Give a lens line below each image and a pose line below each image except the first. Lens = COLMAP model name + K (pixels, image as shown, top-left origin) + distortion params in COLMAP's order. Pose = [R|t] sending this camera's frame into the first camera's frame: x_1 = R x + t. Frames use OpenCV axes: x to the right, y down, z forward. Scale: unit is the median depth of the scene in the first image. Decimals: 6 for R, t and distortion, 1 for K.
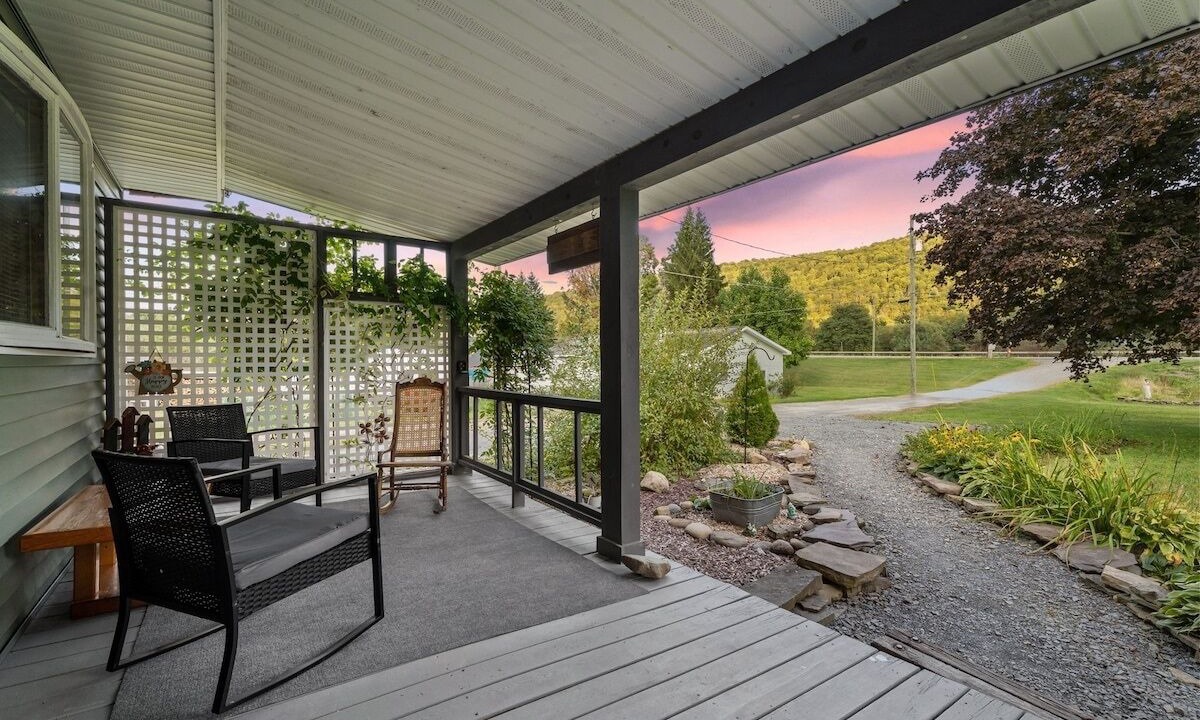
lens RADIAL K [[546.4, 0, 602.7], [0, 546.4, 354.8], [0, 0, 1]] dist [0.001505, -0.000071]
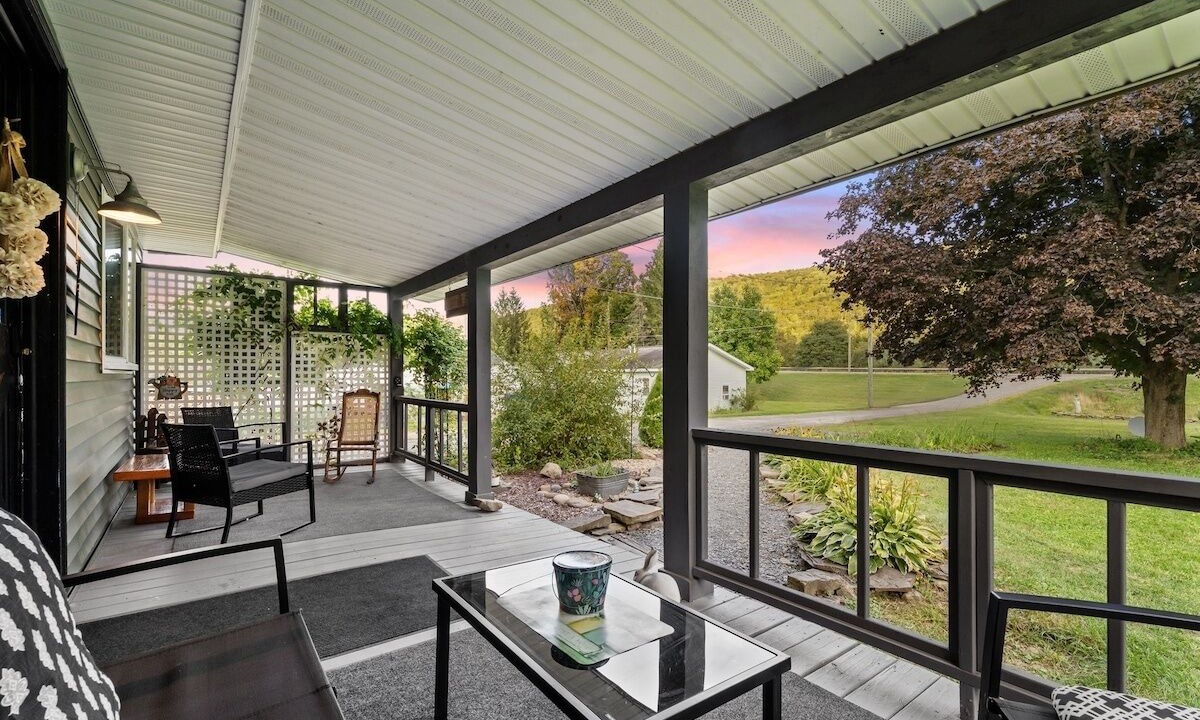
lens RADIAL K [[538.7, 0, 596.5], [0, 538.7, 365.1], [0, 0, 1]] dist [-0.000809, 0.000039]
pose [[0.999630, 0.005130, 0.026724, 0.224987], [-0.004915, 0.999955, -0.008099, -0.009979], [-0.026764, 0.007965, 0.999610, -0.379741]]
